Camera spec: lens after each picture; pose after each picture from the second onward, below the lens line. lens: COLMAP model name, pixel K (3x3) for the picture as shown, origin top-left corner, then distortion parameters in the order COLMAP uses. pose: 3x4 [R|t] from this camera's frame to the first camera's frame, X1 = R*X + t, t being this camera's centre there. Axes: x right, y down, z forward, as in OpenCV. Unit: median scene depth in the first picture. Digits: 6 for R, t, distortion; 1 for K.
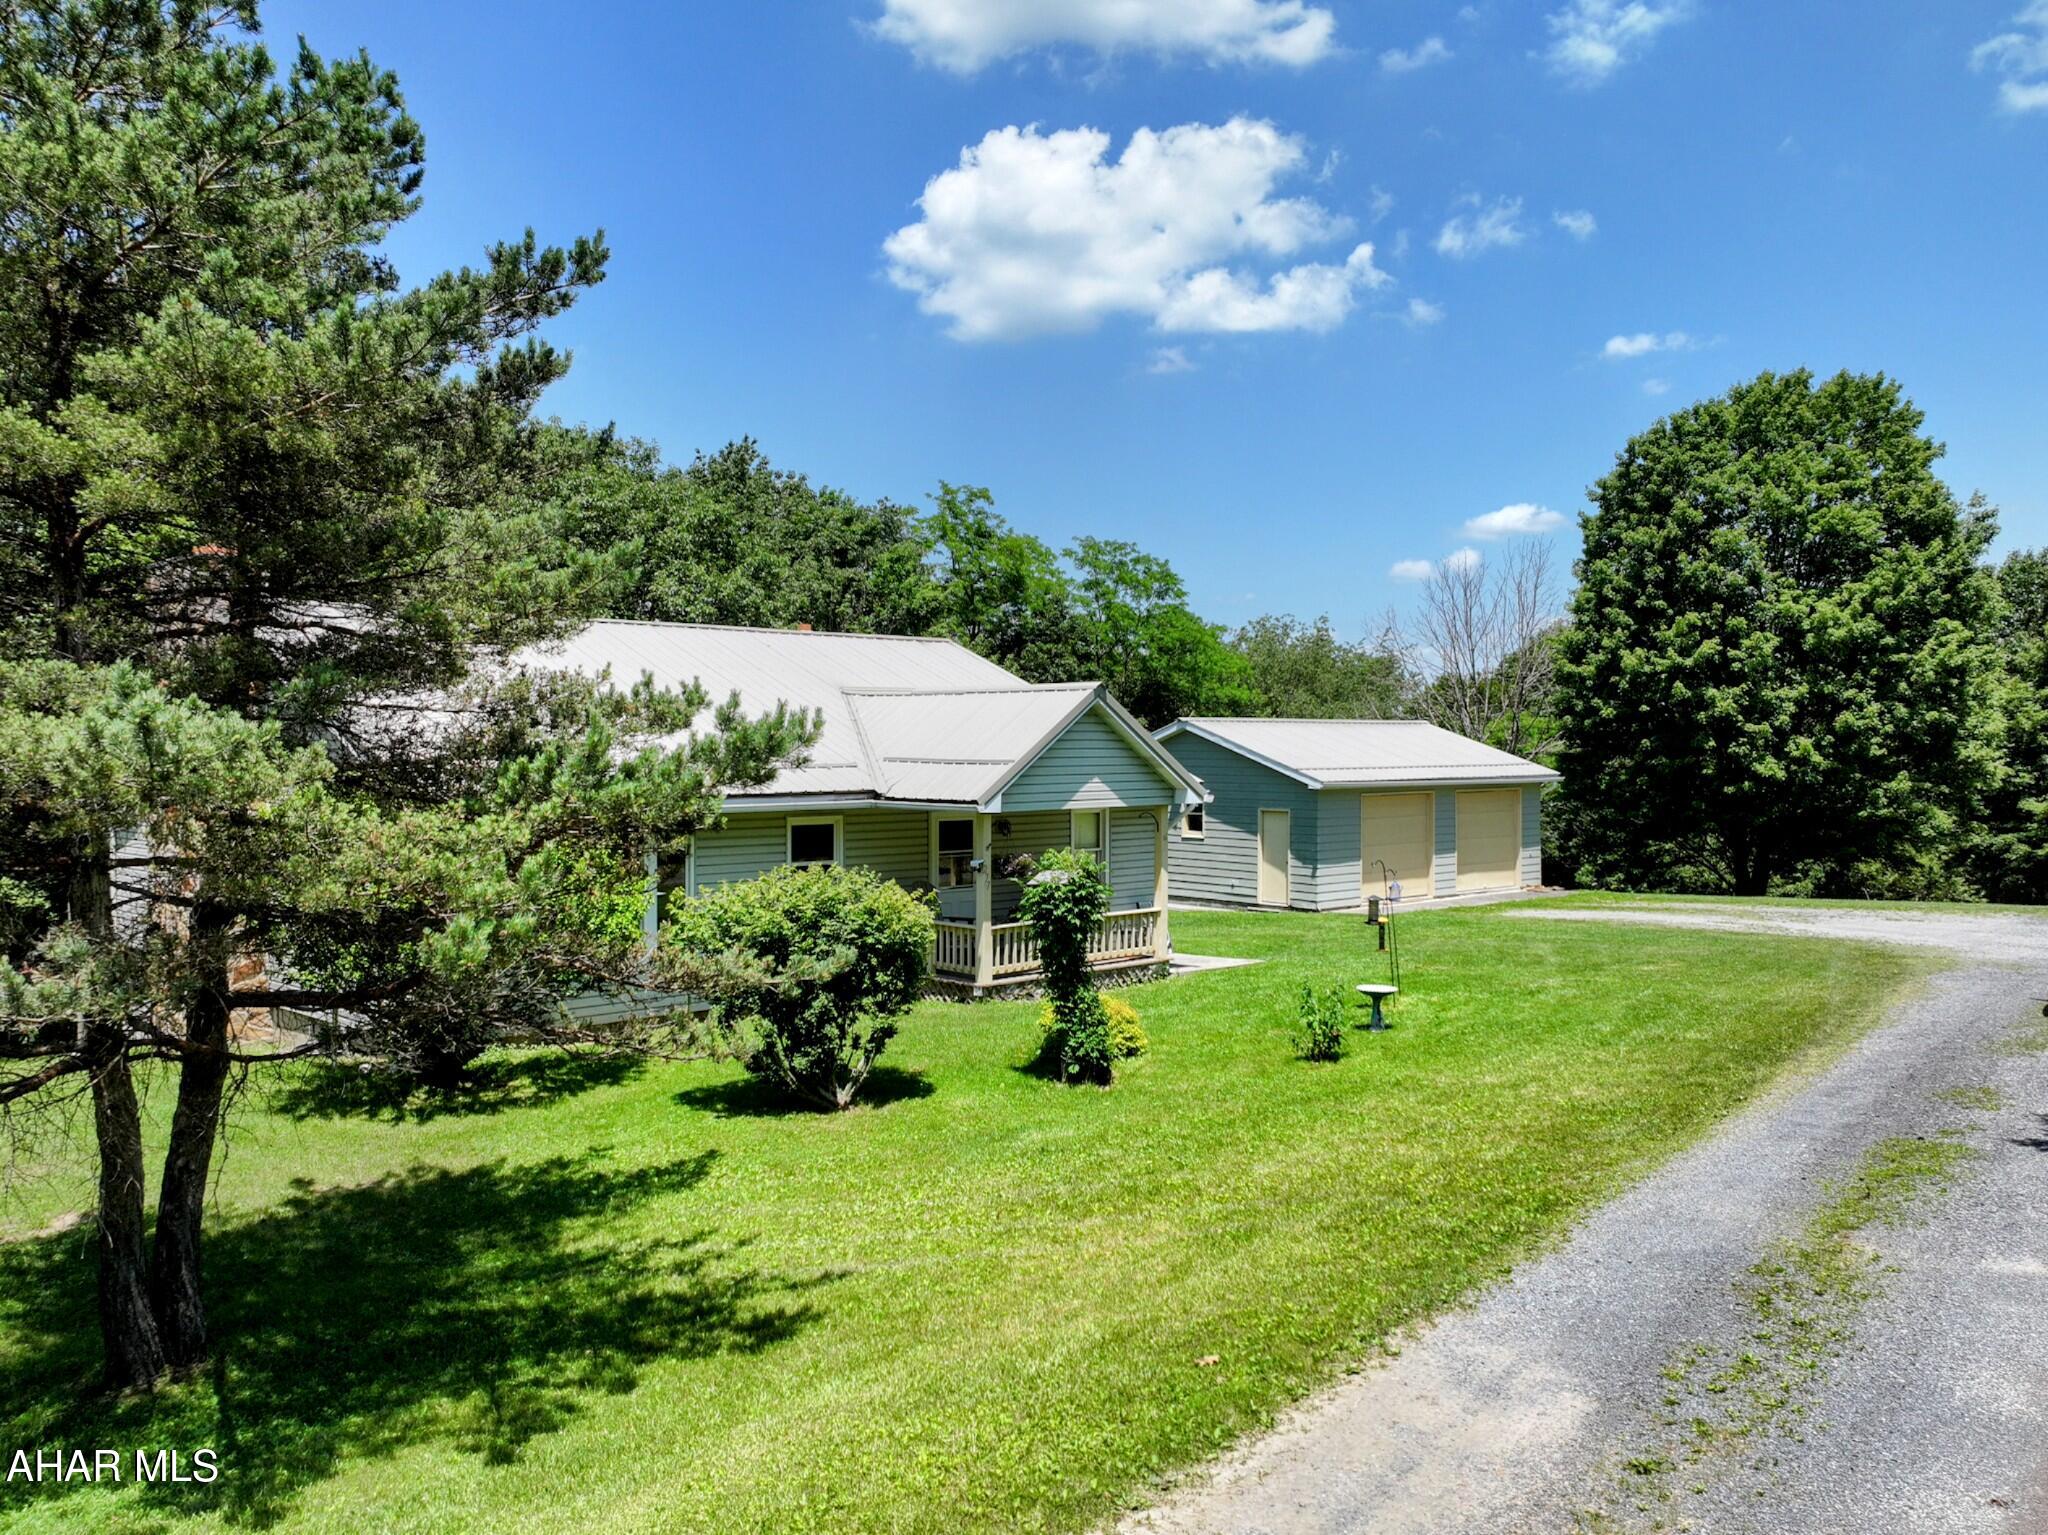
lens RADIAL K [[1618.8, 0, 1024.0], [0, 1618.8, 767.5], [0, 0, 1]] dist [0.001642, -0.000004]
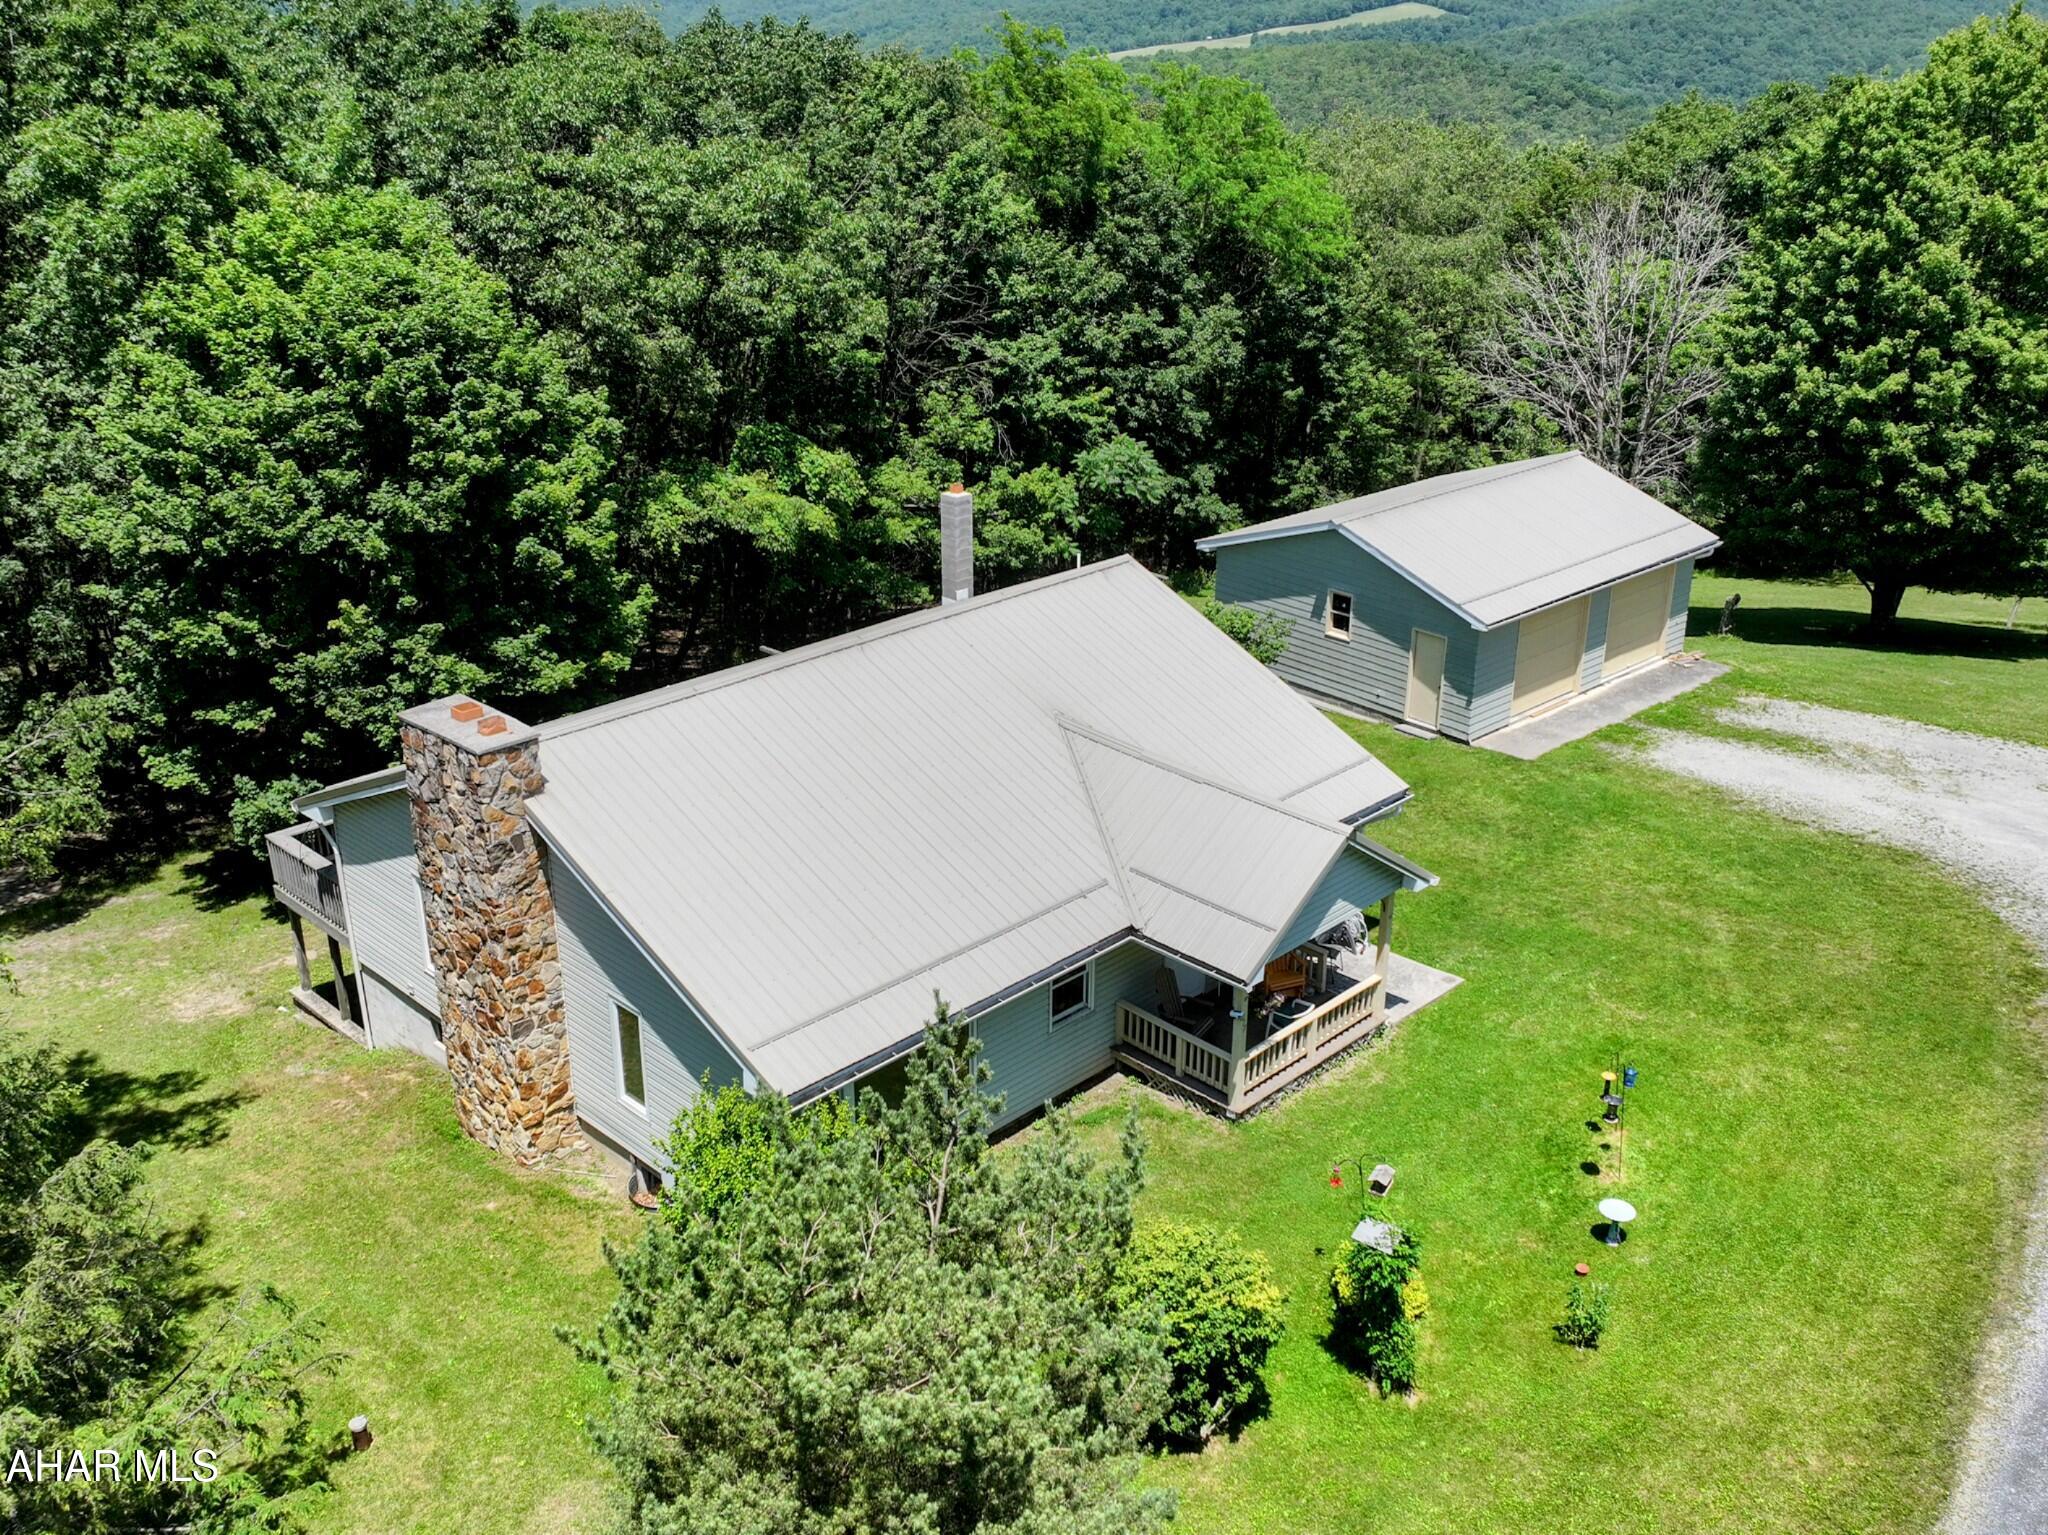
lens RADIAL K [[1805.7, 0, 1024.0], [0, 1805.7, 767.5], [0, 0, 1]] dist [-0.000010, -0.003728]
pose [[0.999783, -0.013734, 0.015655, -0.109585], [0.006580, 0.921540, 0.388229, -0.329168], [-0.019758, -0.388041, 0.921430, -0.024600]]
